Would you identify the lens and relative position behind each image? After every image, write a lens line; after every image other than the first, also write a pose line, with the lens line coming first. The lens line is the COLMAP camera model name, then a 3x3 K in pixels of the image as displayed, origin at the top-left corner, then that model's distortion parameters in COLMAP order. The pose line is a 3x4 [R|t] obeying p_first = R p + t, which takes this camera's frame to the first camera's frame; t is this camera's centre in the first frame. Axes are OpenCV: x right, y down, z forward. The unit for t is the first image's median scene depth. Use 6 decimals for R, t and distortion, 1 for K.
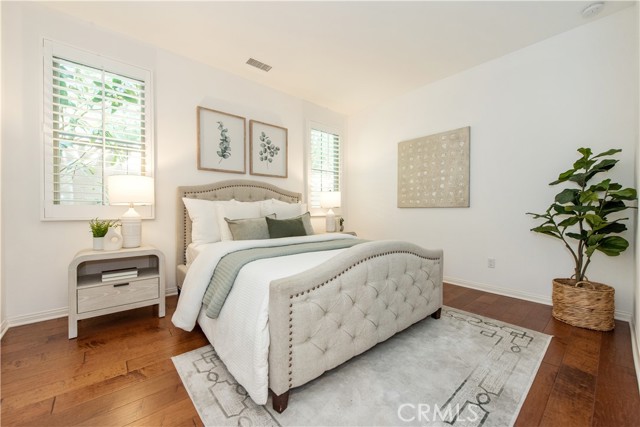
lens RADIAL K [[251.5, 0, 320.2], [0, 251.5, 213.7], [0, 0, 1]] dist [0.005702, -0.002927]
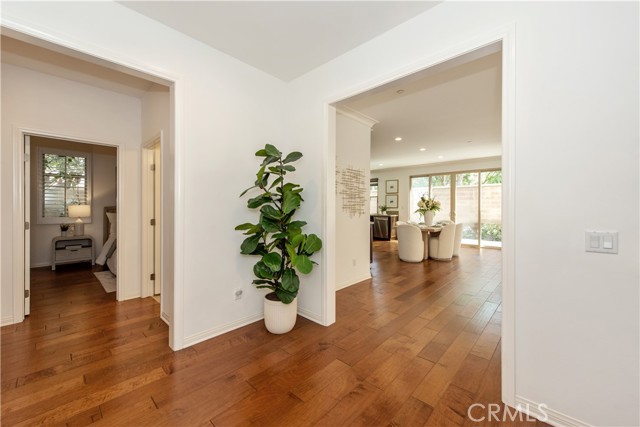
lens RADIAL K [[251.5, 0, 322.8], [0, 251.5, 209.6], [0, 0, 1]] dist [0.005702, -0.002927]
pose [[0.992523, 0.005754, 0.121923, 1.235812], [-0.006238, 0.999974, 0.003592, -0.132177], [-0.121899, -0.004326, 0.992533, -1.631325]]
